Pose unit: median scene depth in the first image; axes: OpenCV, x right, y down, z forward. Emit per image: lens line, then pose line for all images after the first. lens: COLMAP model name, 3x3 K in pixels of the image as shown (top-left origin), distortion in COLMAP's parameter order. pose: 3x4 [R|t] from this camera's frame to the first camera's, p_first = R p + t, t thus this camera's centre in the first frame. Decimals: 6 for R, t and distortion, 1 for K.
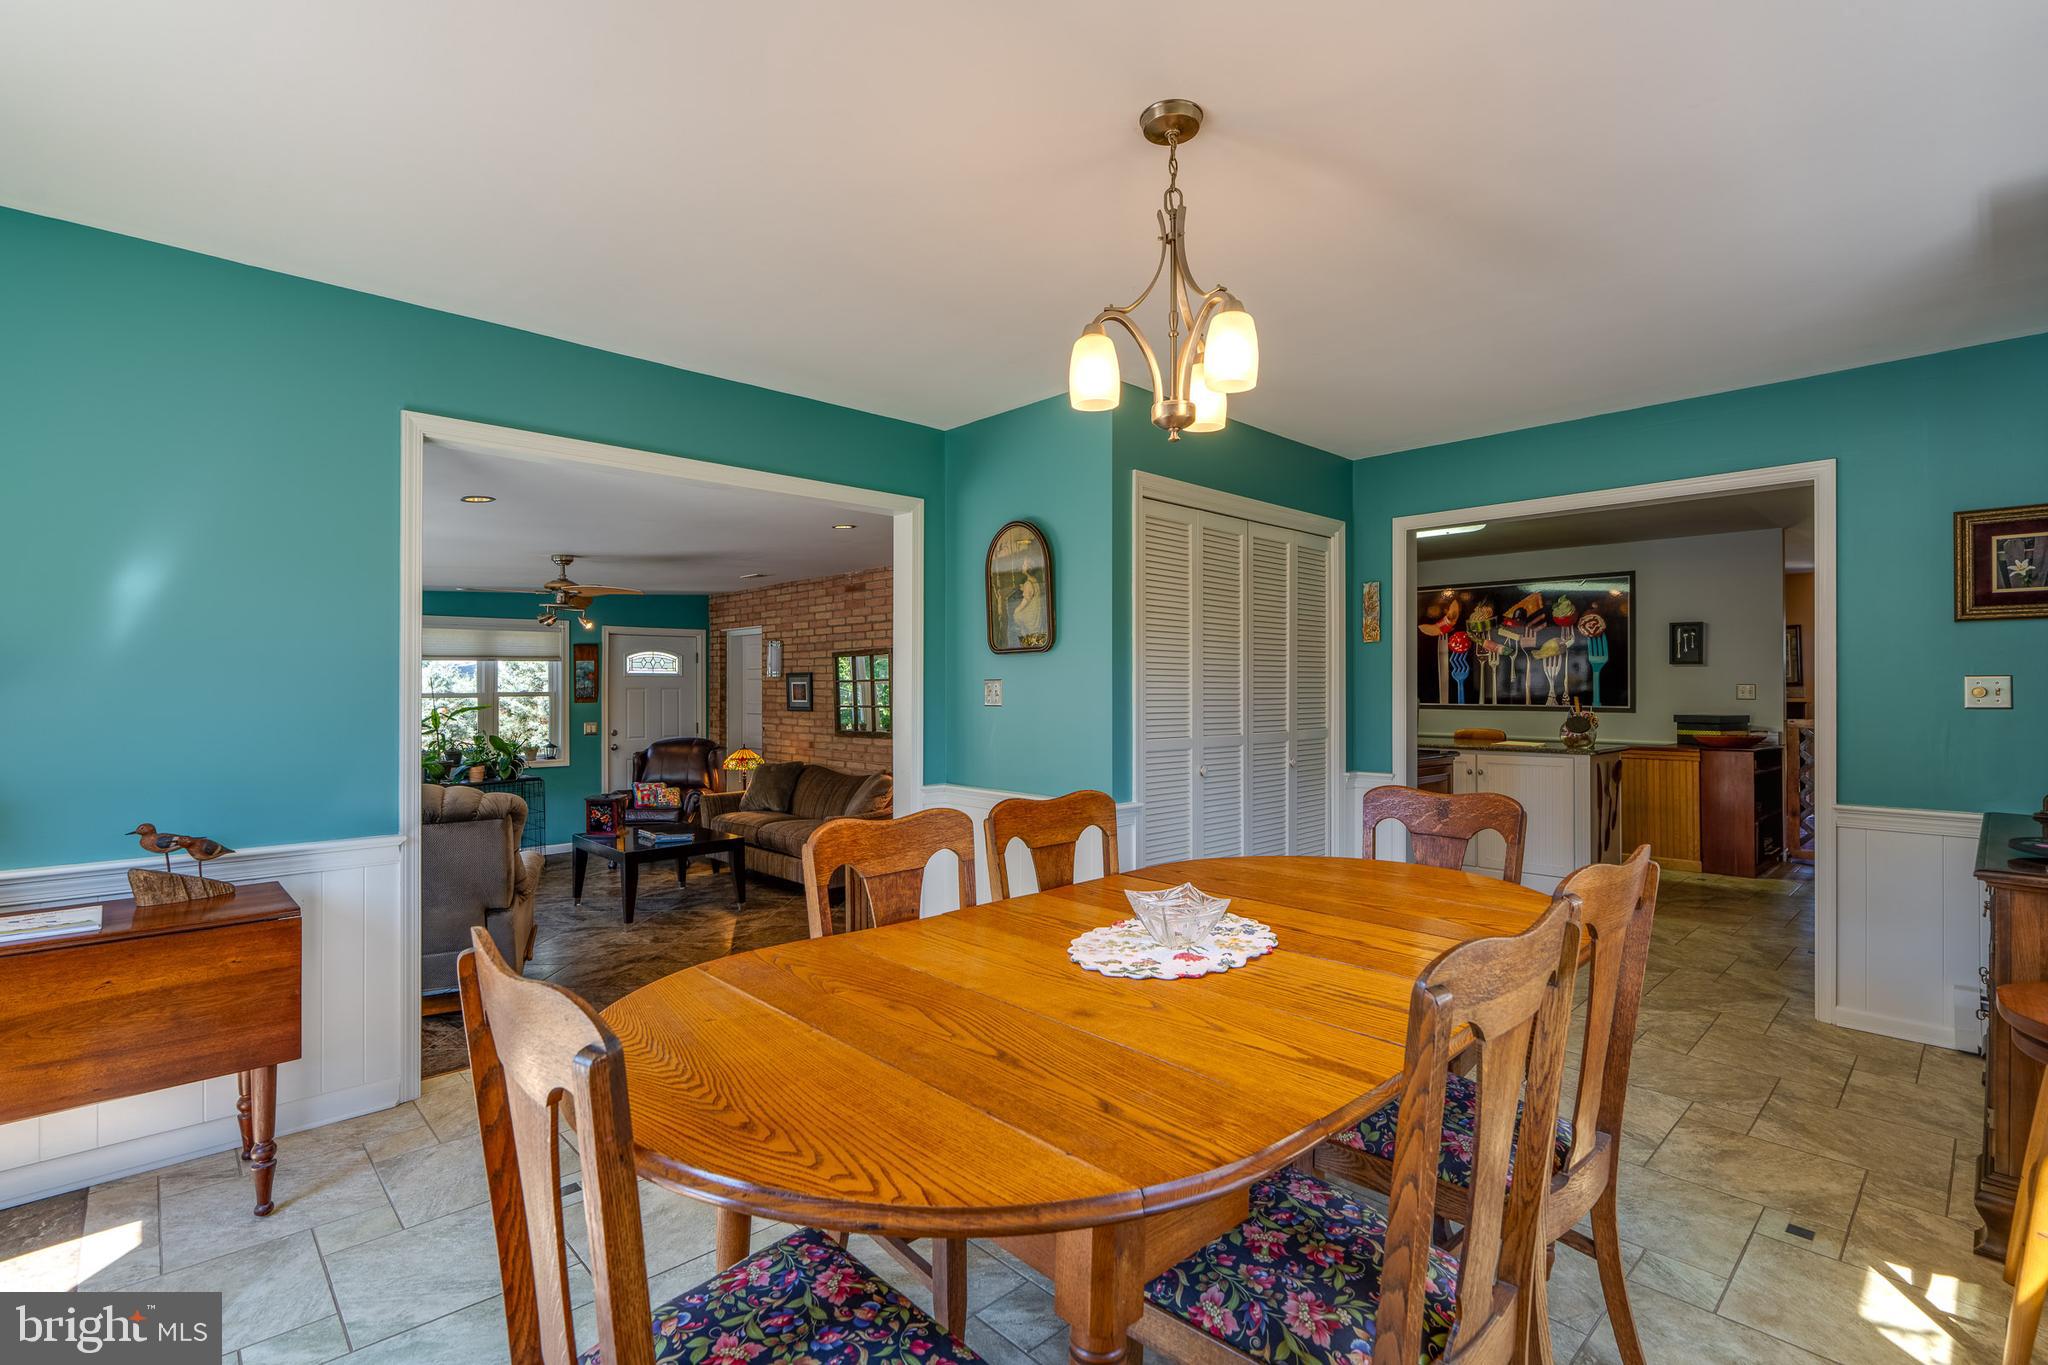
lens RADIAL K [[936.3, 0, 1029.9], [0, 936.3, 678.3], [0, 0, 1]] dist [0.000067, 0.000164]
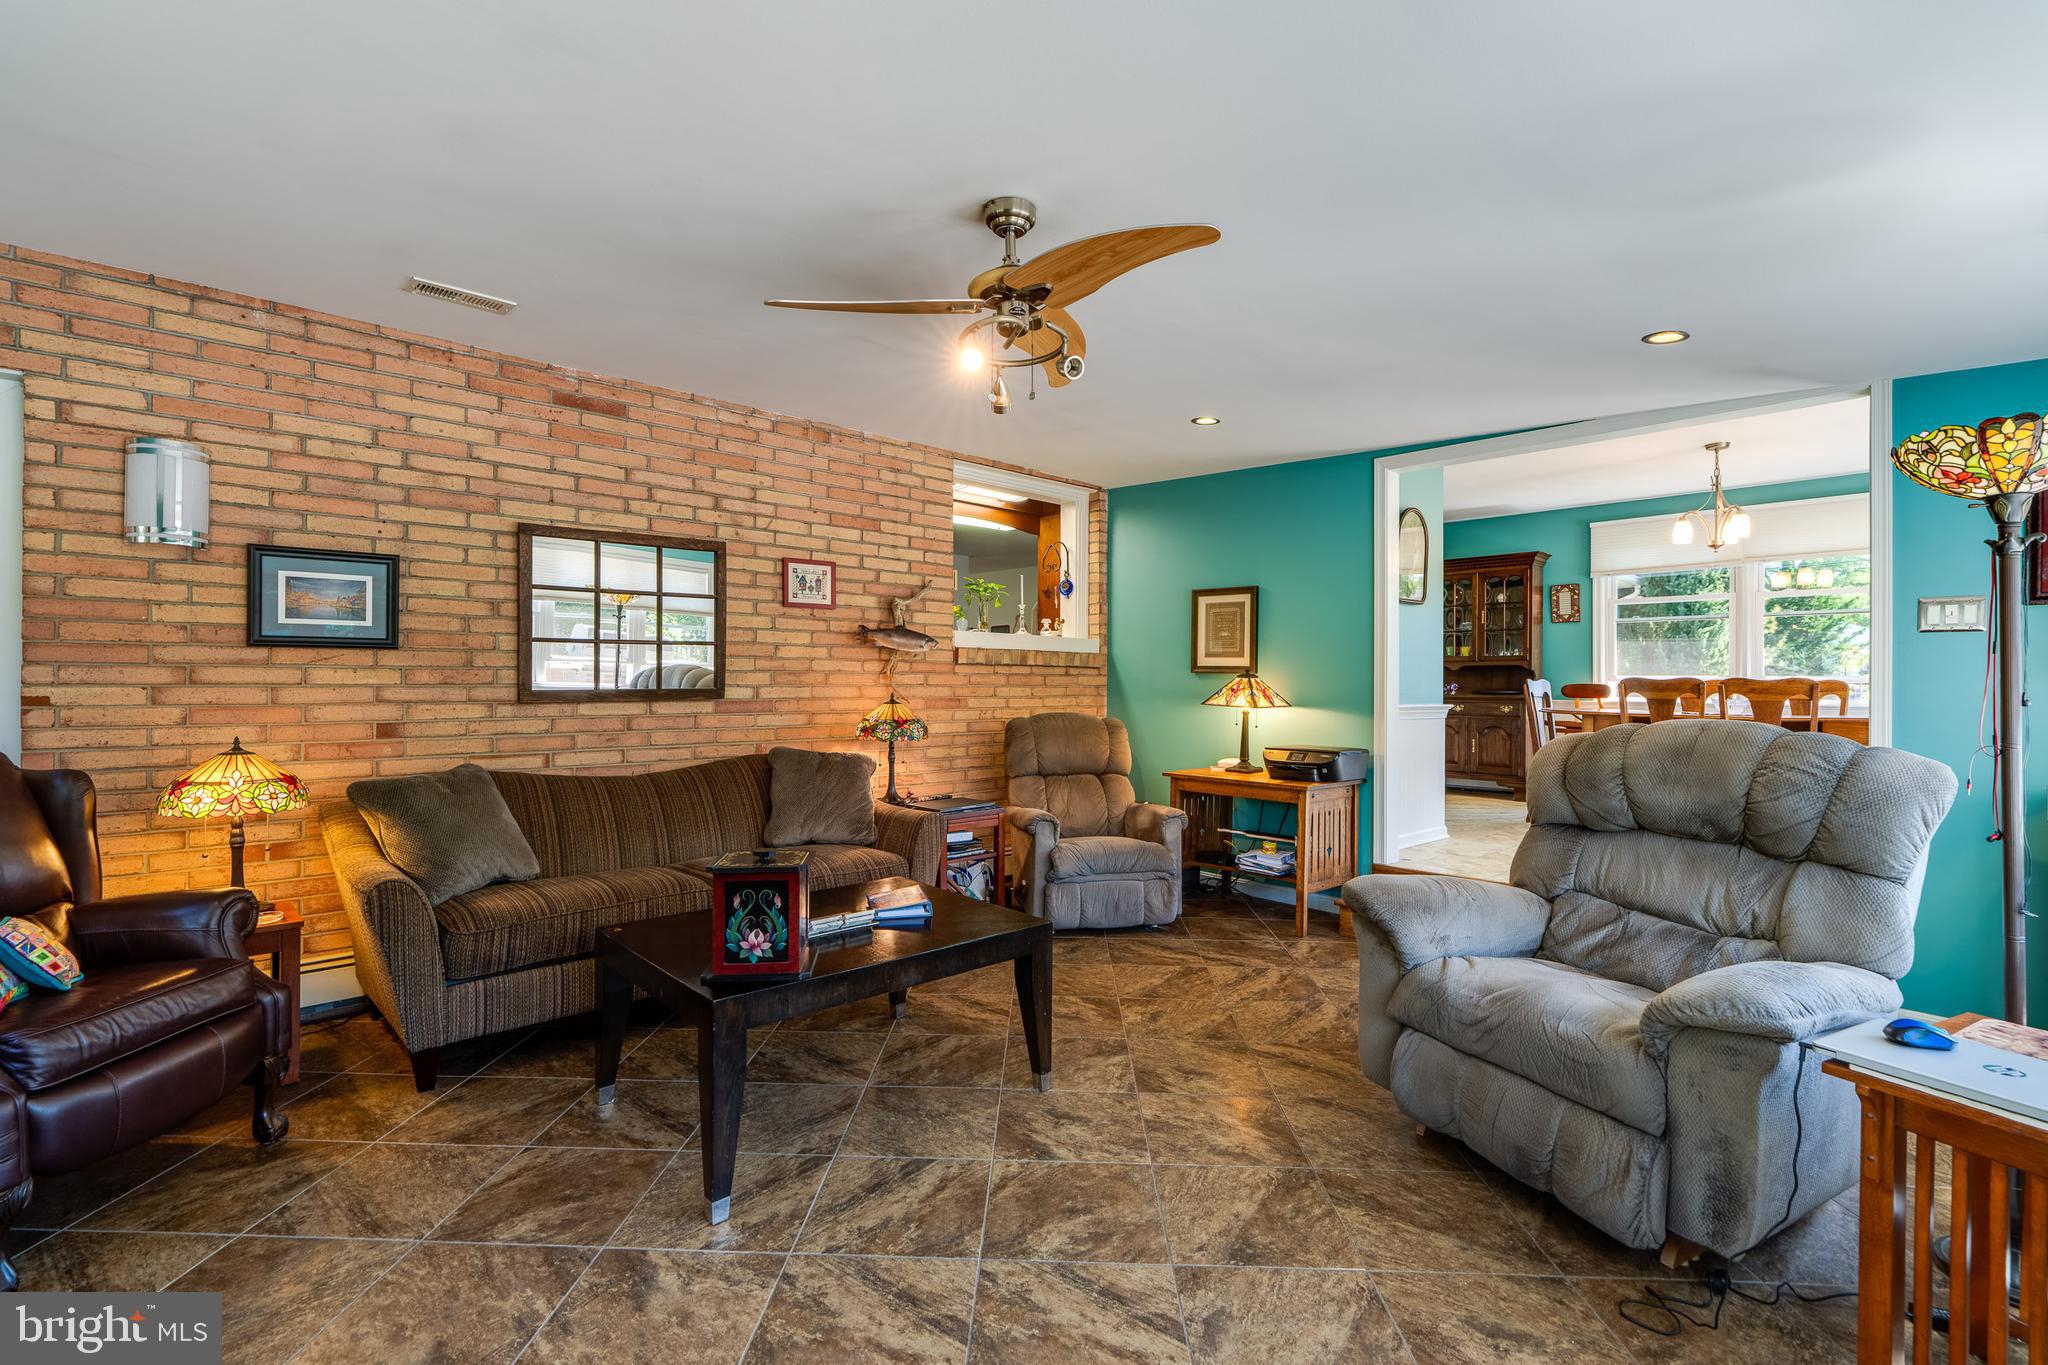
lens RADIAL K [[942.3, 0, 1021.6], [0, 942.3, 674.4], [0, 0, 1]] dist [-0.003411, 0.000839]
pose [[0.010107, 0.011373, 0.999884, -0.645110], [-0.014047, 0.999838, -0.011230, 0.047165], [-0.999850, -0.013932, 0.010265, 0.716226]]
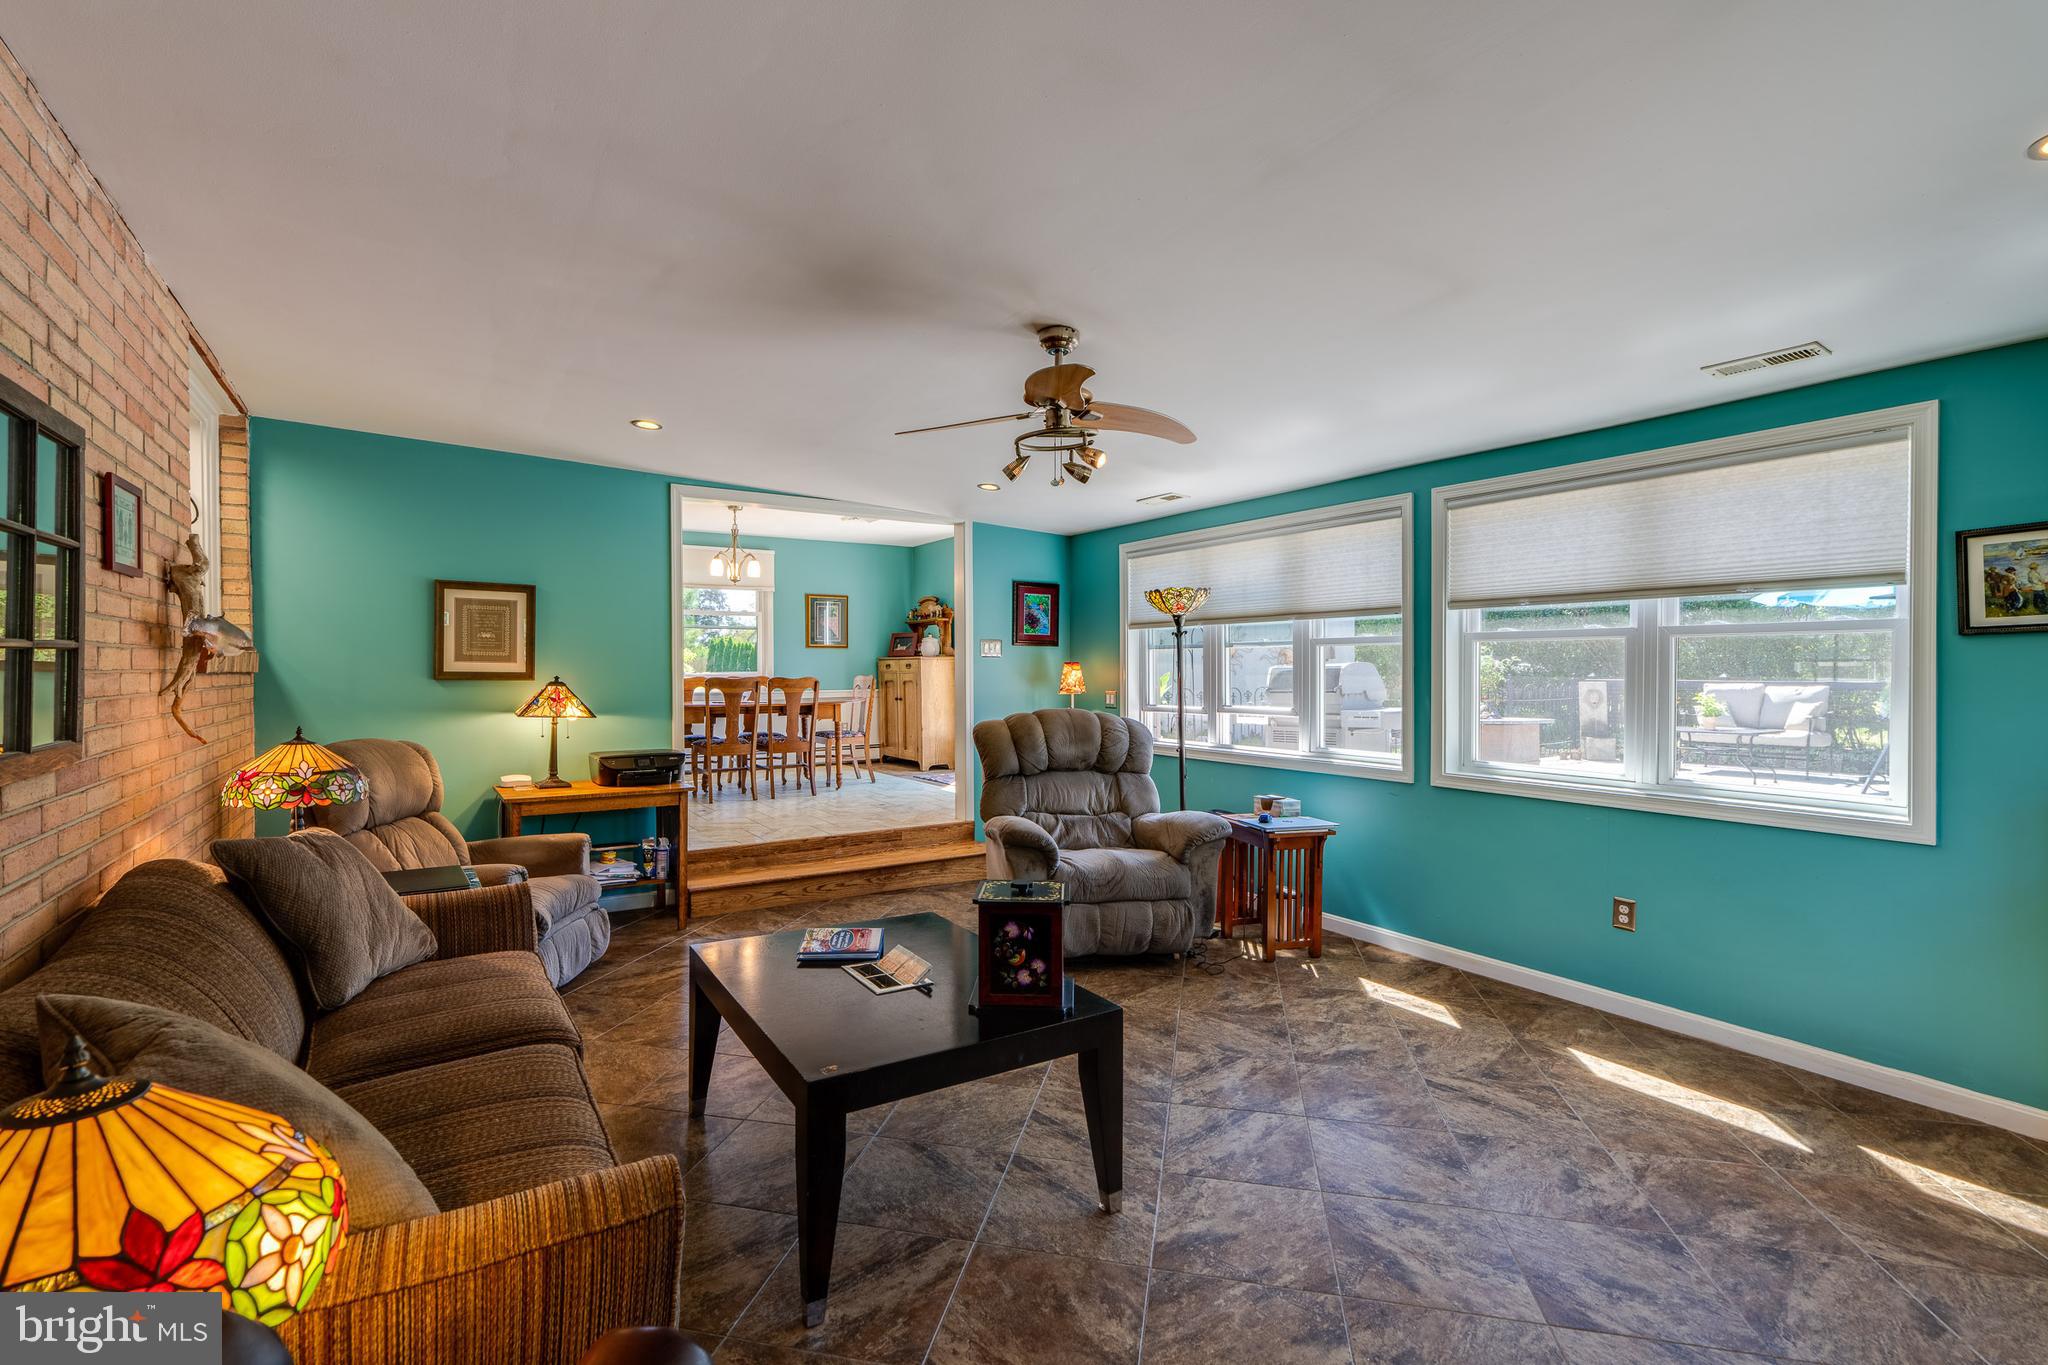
lens RADIAL K [[923.9, 0, 1024.0], [0, 923.9, 682.5], [0, 0, 1]] dist [-0.002220, -0.000150]
pose [[-0.983634, -0.000400, 0.180180, -0.411868], [0.000854, 0.999976, 0.006884, 0.034579], [-0.180178, 0.006925, -0.983610, 1.075005]]
